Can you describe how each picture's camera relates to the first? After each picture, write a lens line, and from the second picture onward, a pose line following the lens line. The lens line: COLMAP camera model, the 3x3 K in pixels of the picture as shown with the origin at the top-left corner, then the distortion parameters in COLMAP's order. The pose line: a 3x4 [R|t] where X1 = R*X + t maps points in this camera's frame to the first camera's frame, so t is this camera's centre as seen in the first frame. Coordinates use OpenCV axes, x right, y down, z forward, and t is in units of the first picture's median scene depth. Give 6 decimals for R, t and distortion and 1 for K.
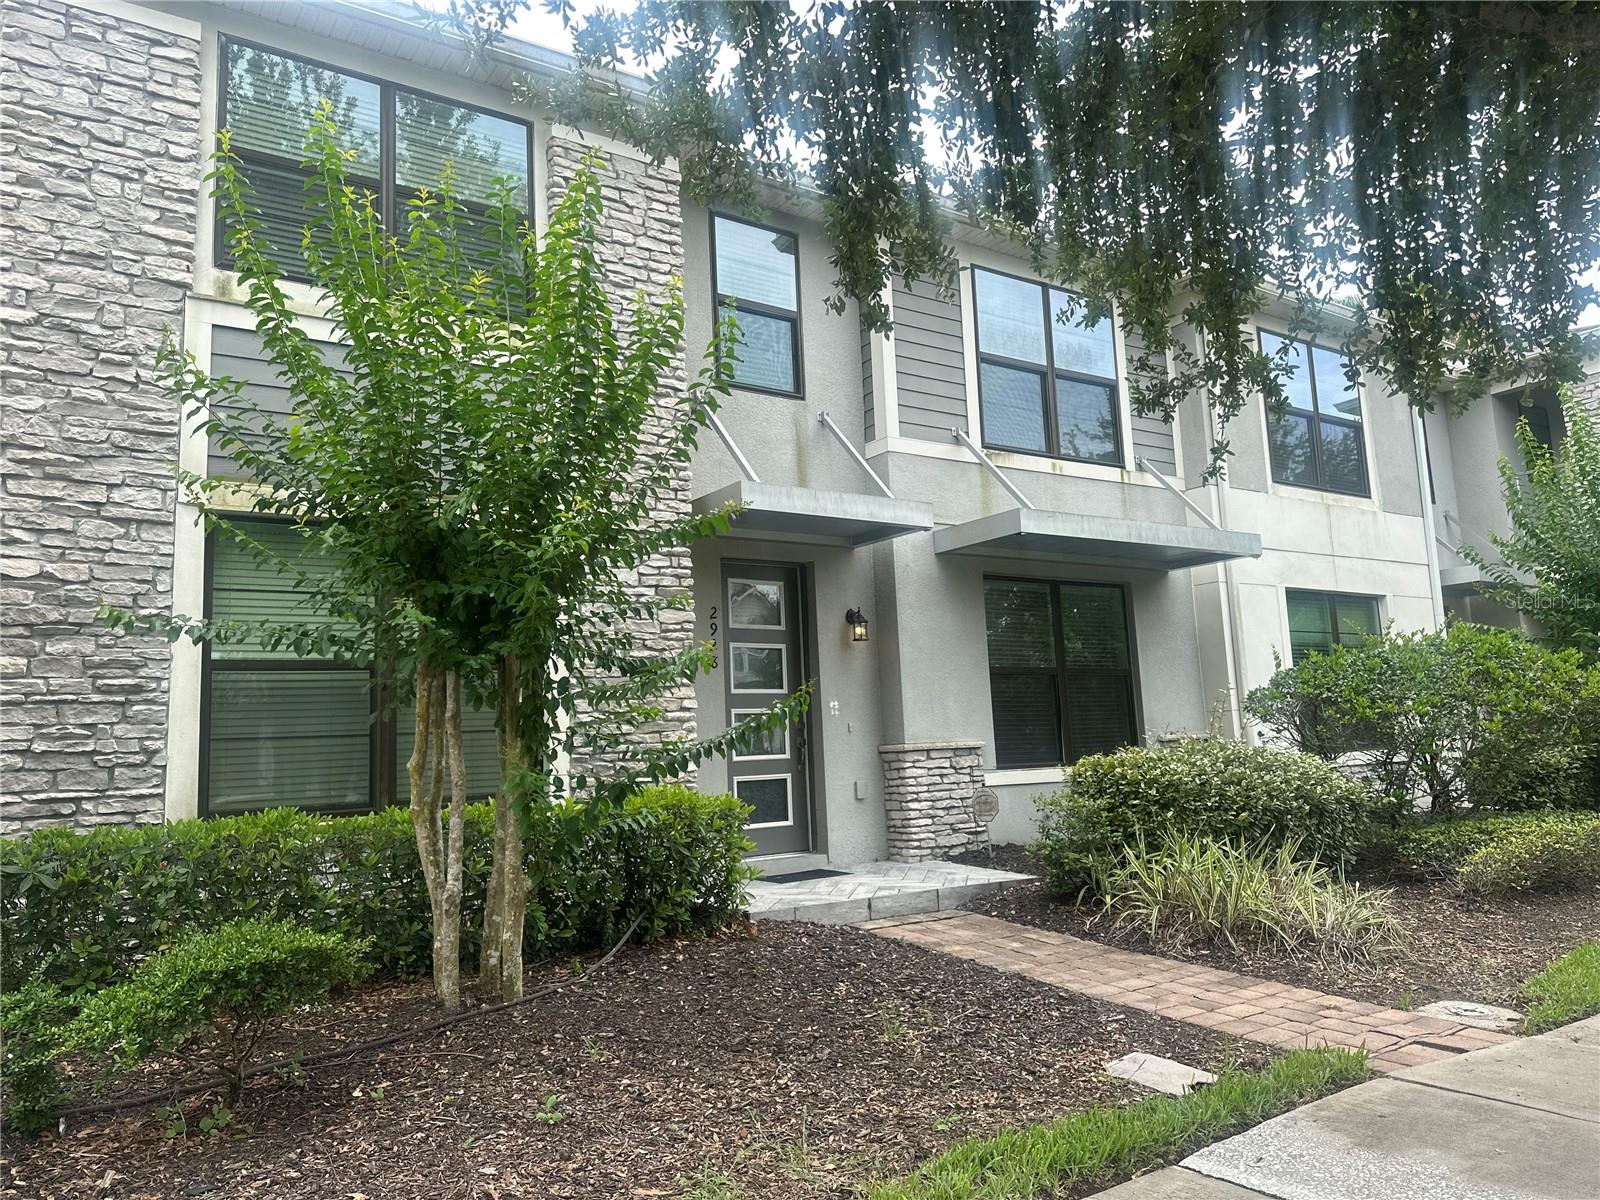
lens RADIAL K [[1112.8, 0, 800.0], [0, 1112.8, 600.0], [0, 0, 1]] dist [0.144393, -0.179624]
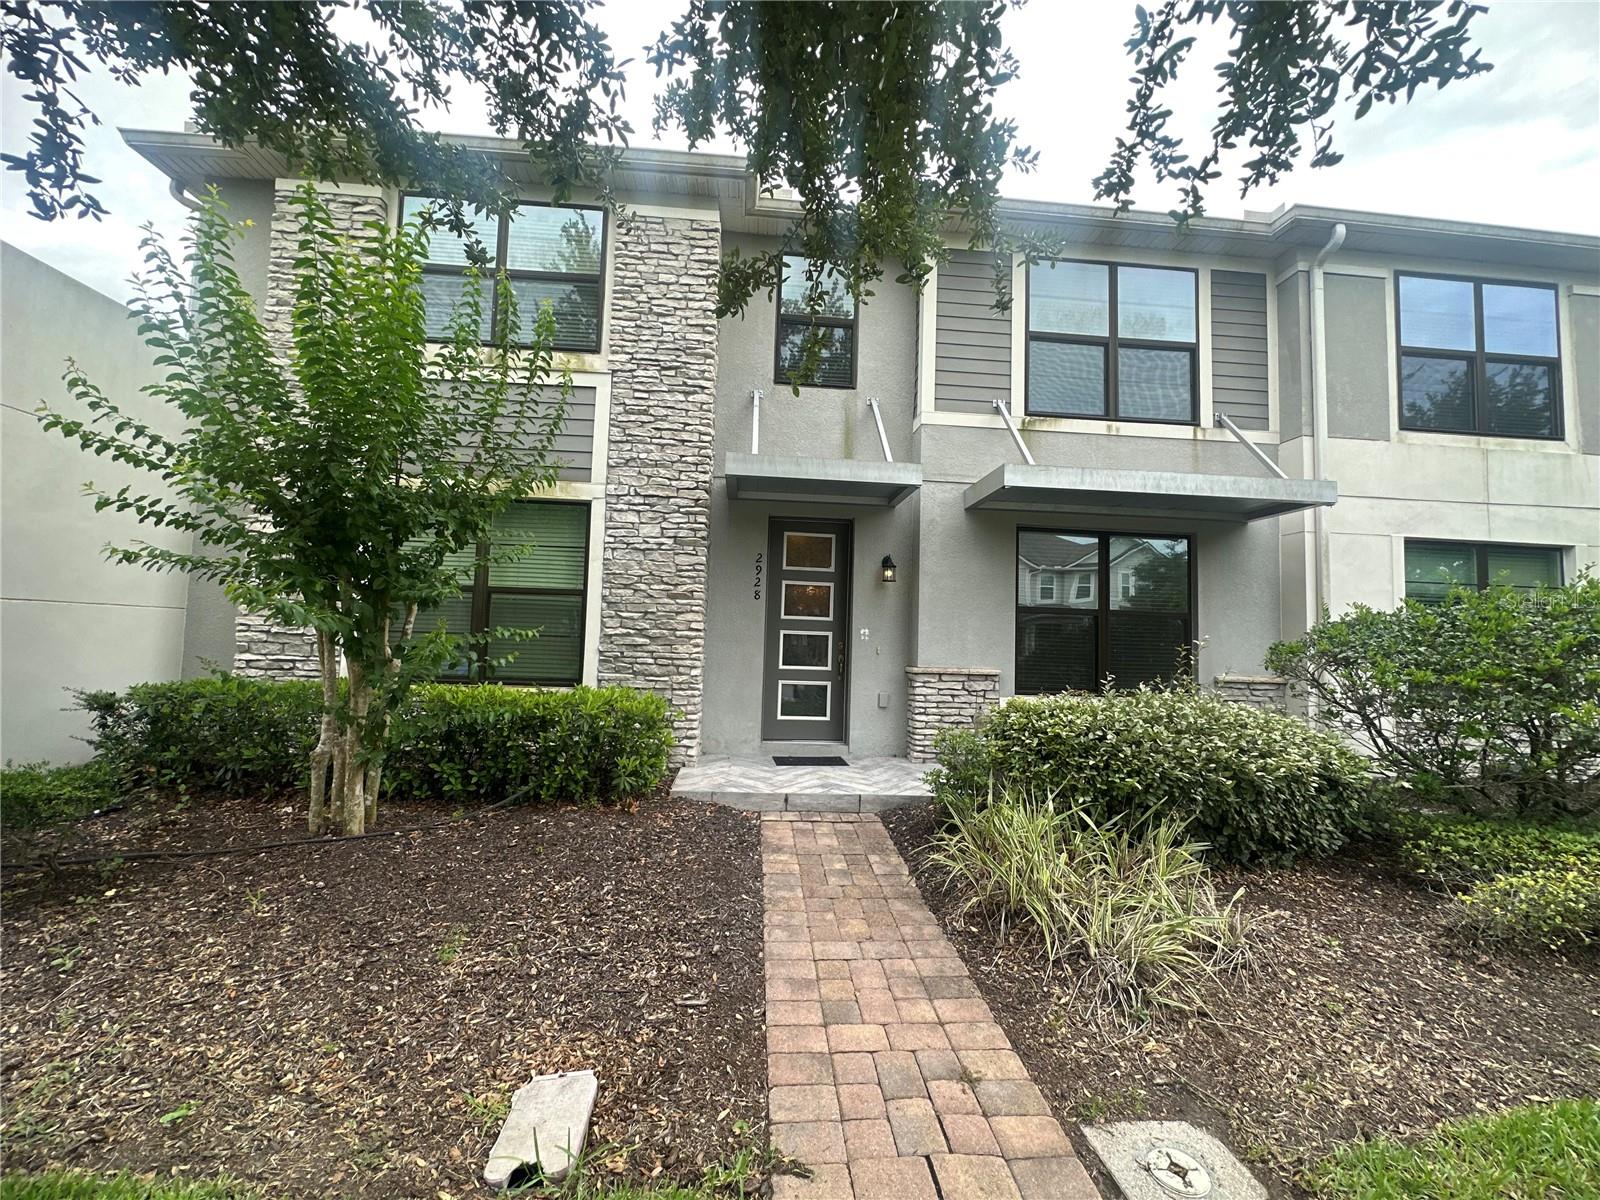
lens RADIAL K [[642.4, 0, 800.0], [0, 642.4, 600.0], [0, 0, 1]] dist [-0.001206, -0.000177]
pose [[0.868273, 0.039901, -0.494480, 0.322673], [-0.002841, 0.997144, 0.075474, 0.003491], [0.496079, -0.064127, 0.865906, 0.333274]]
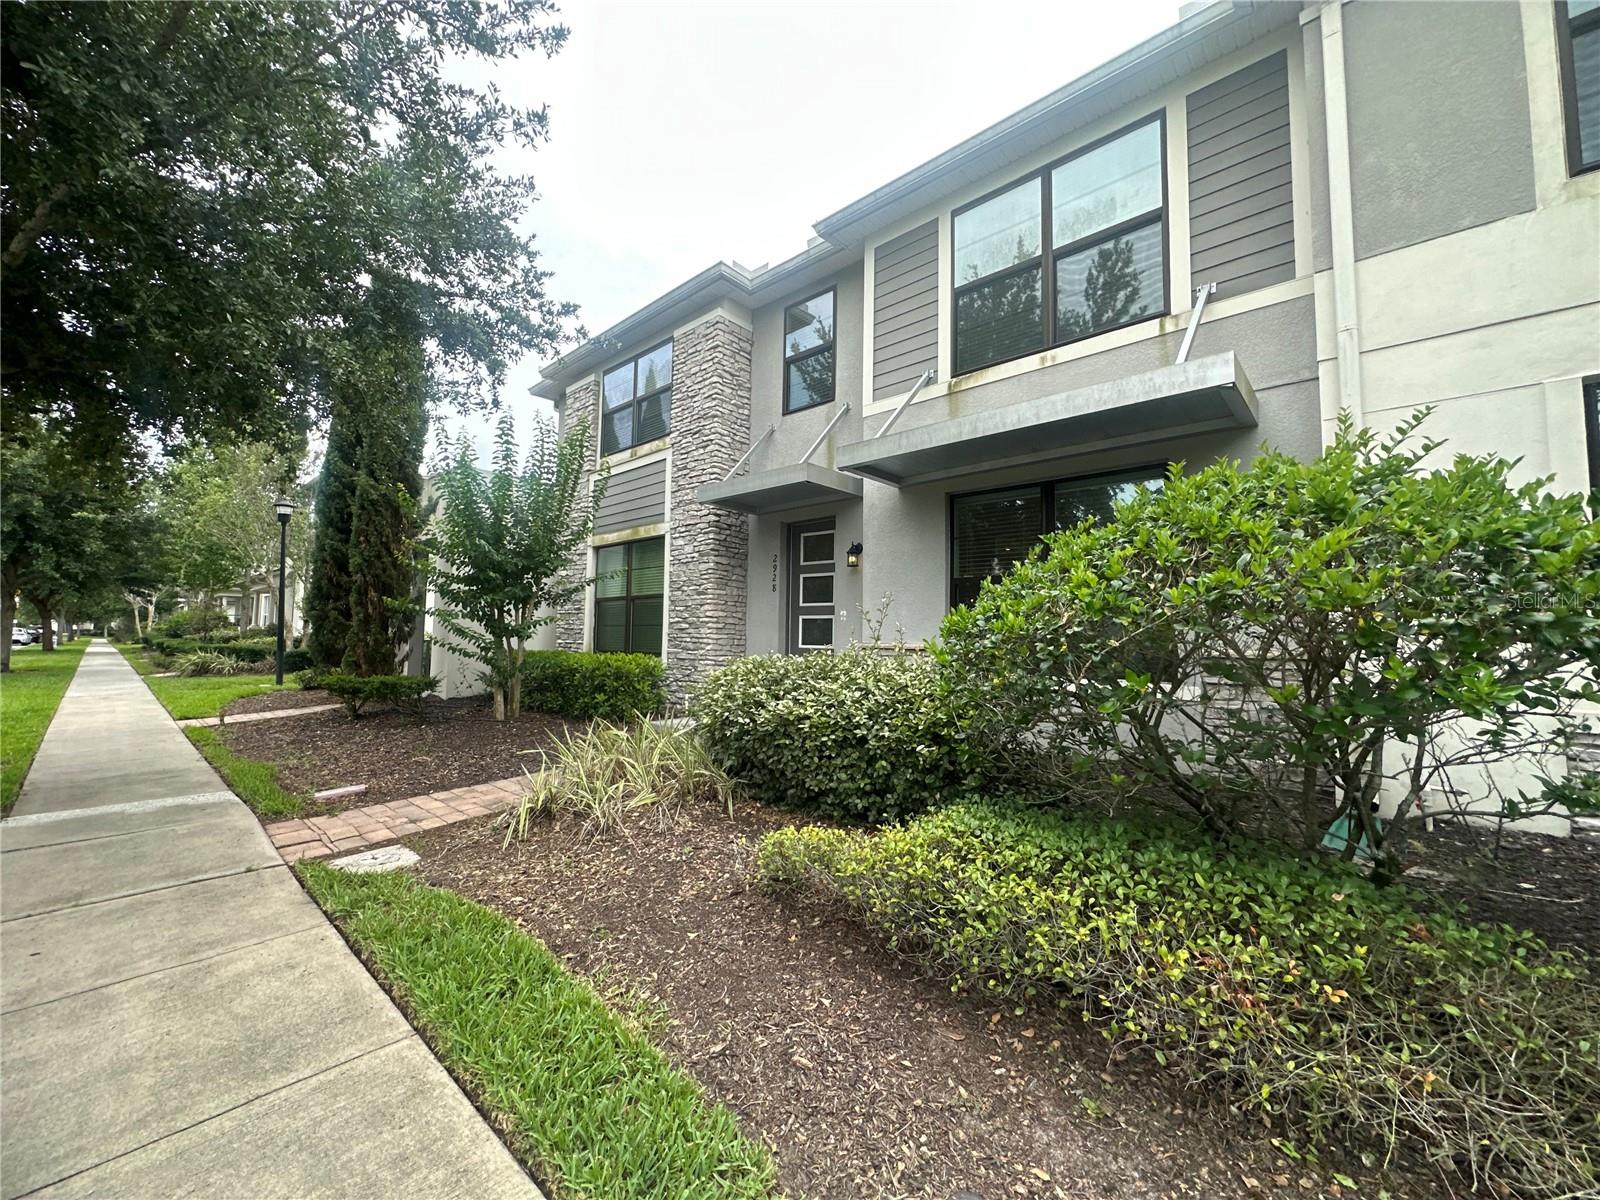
lens RADIAL K [[642.4, 0, 800.0], [0, 642.4, 600.0], [0, 0, 1]] dist [-0.001206, -0.000177]
pose [[0.240798, -0.016142, -0.970441, 0.802271], [0.104222, 0.994510, 0.009318, 0.063947], [0.964963, -0.103385, 0.241158, 0.744952]]
